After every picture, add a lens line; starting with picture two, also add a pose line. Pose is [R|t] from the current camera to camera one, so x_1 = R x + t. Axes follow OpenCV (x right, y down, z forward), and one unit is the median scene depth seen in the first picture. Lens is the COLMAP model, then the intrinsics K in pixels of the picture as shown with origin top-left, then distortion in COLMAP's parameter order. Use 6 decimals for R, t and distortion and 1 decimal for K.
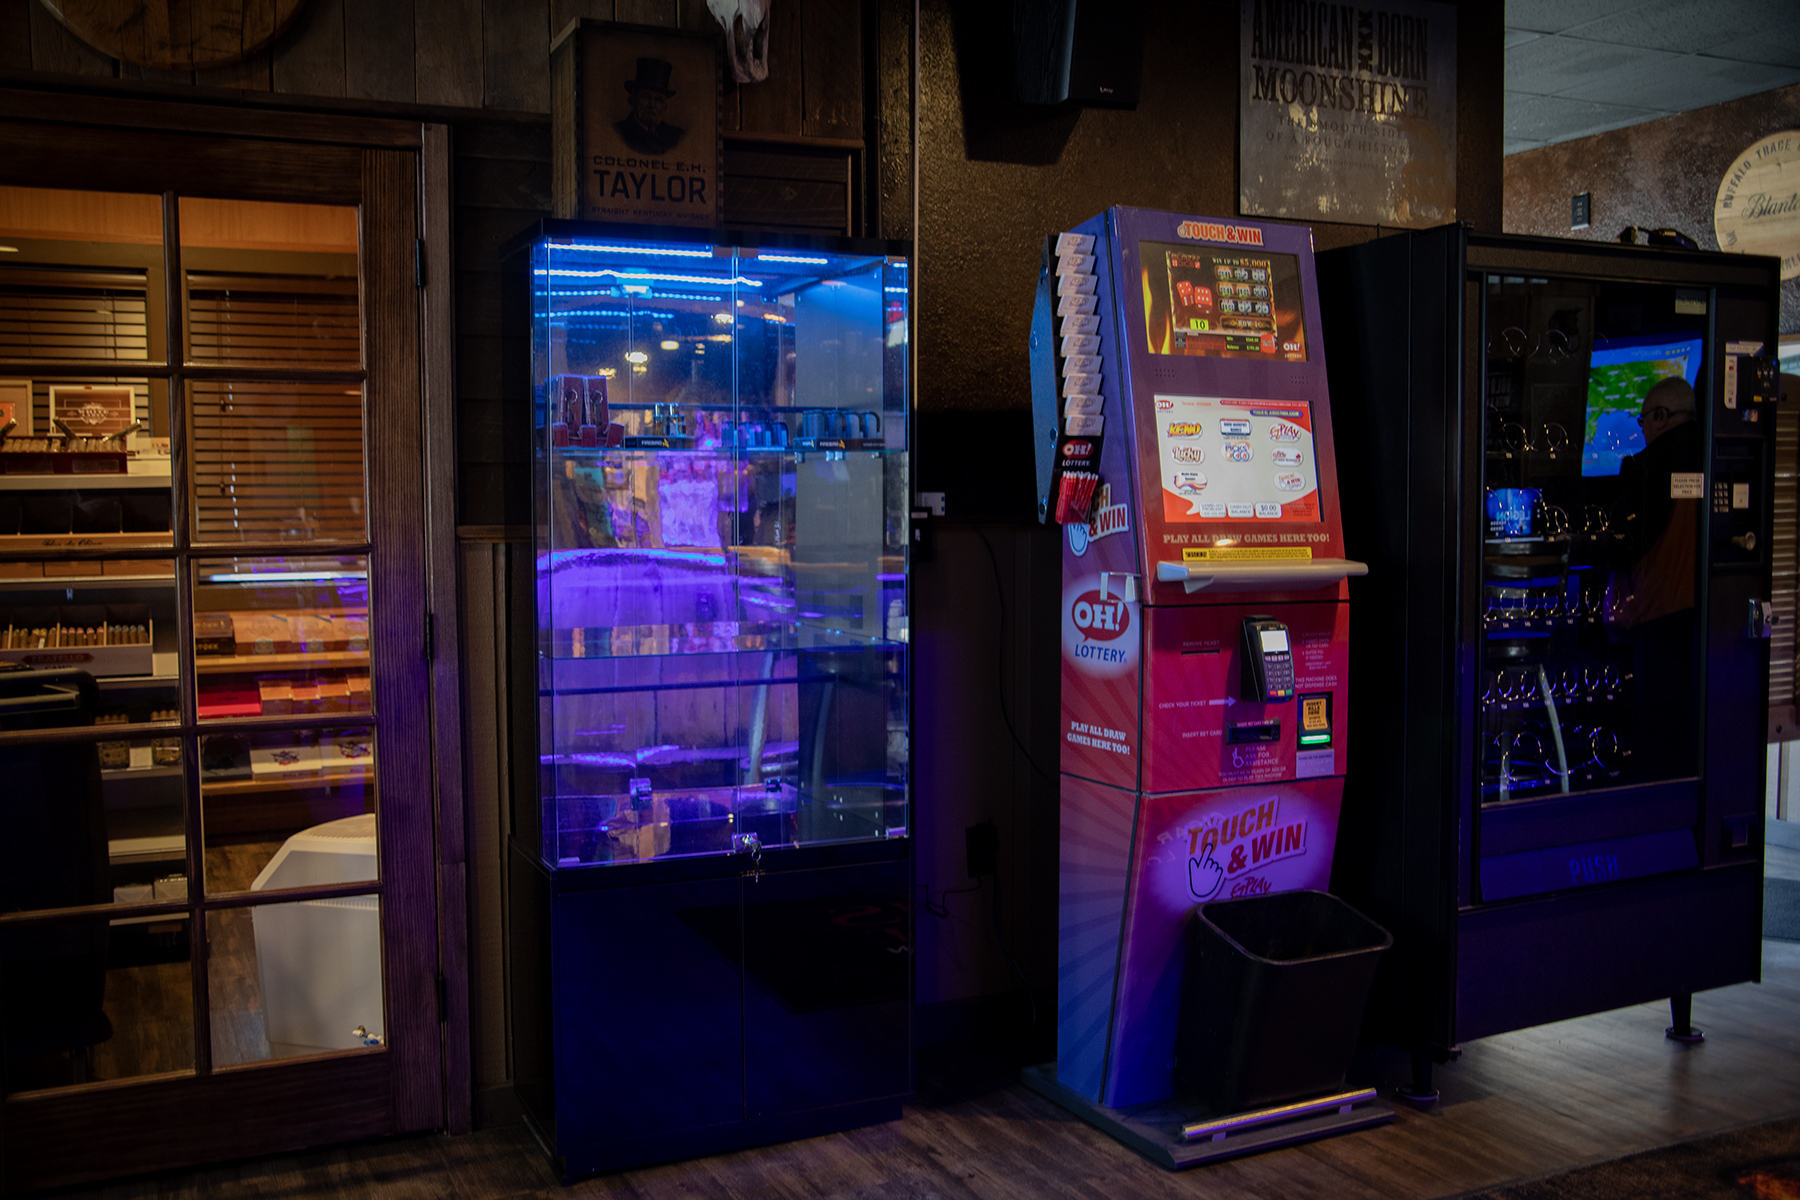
lens RADIAL K [[1394.1, 0, 900.0], [0, 1394.1, 600.0], [0, 0, 1]] dist [-0.065860, 0.001204]
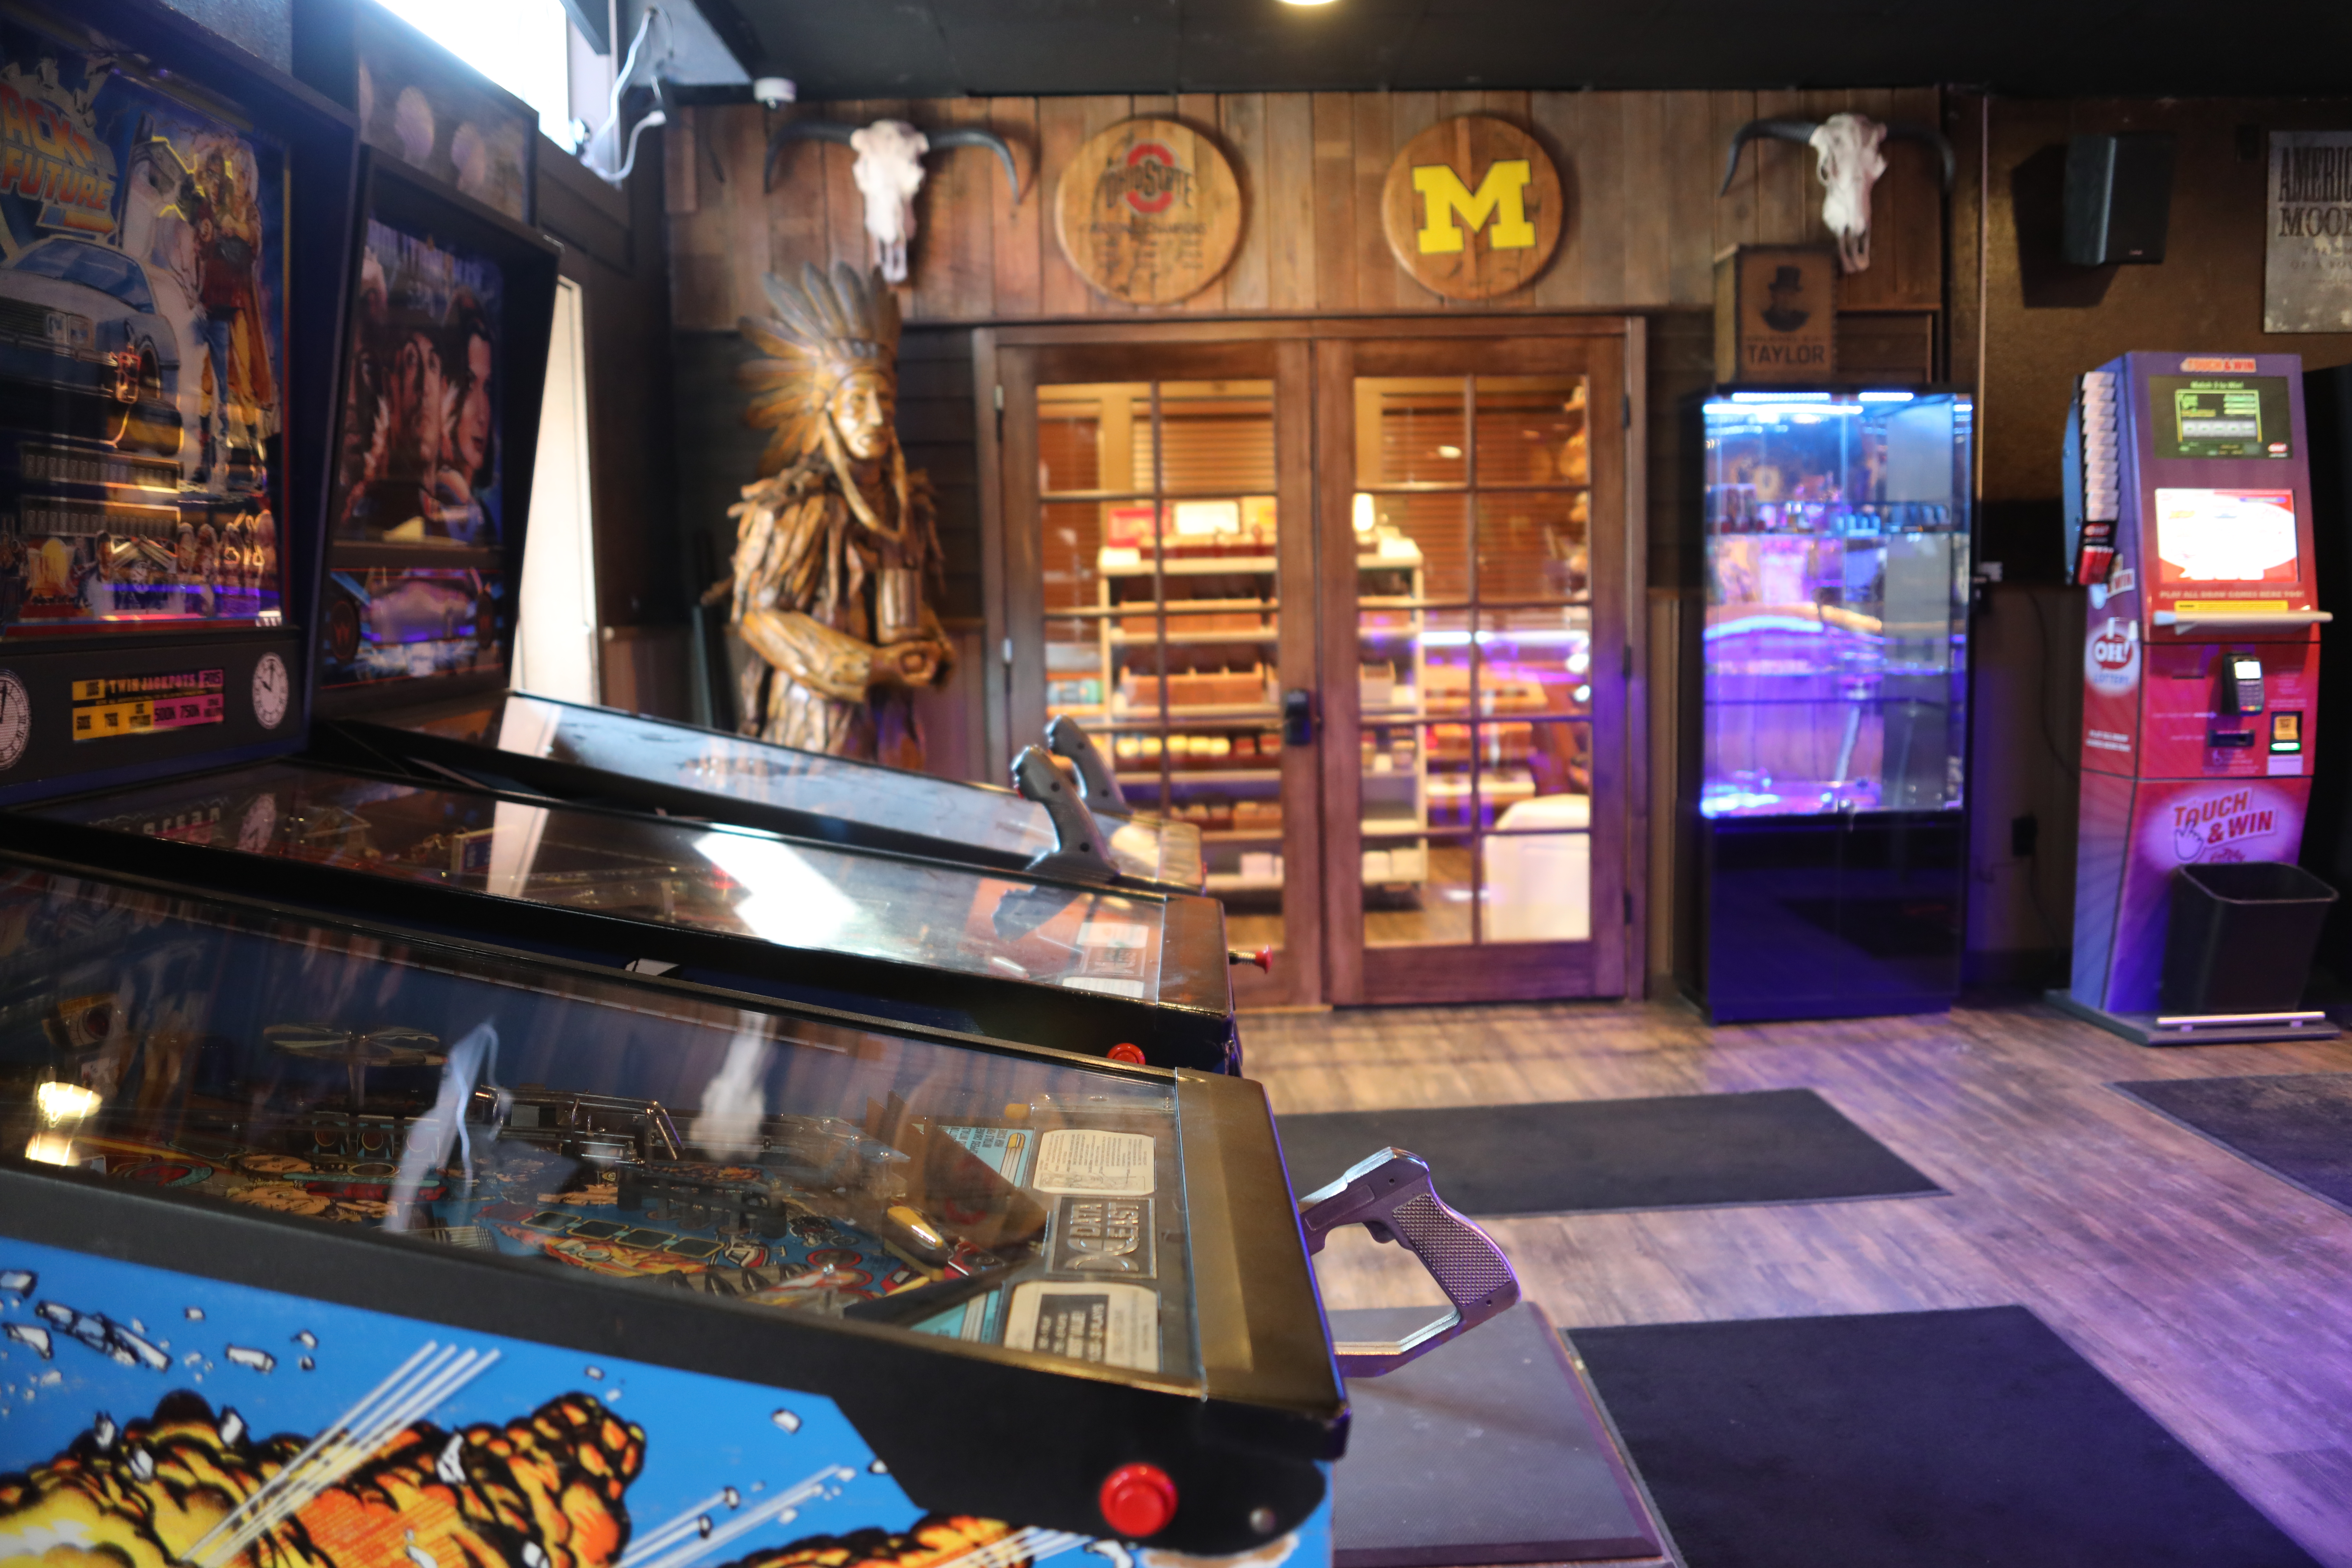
lens RADIAL K [[1925.8, 0, 1176.0], [0, 1925.8, 784.0], [0, 0, 1]] dist [-0.133606, 0.106932]
pose [[0.908879, 0.031014, -0.415904, 0.077619], [-0.017062, 0.999161, 0.037220, 0.088920], [0.416710, -0.026732, 0.908646, -1.065399]]
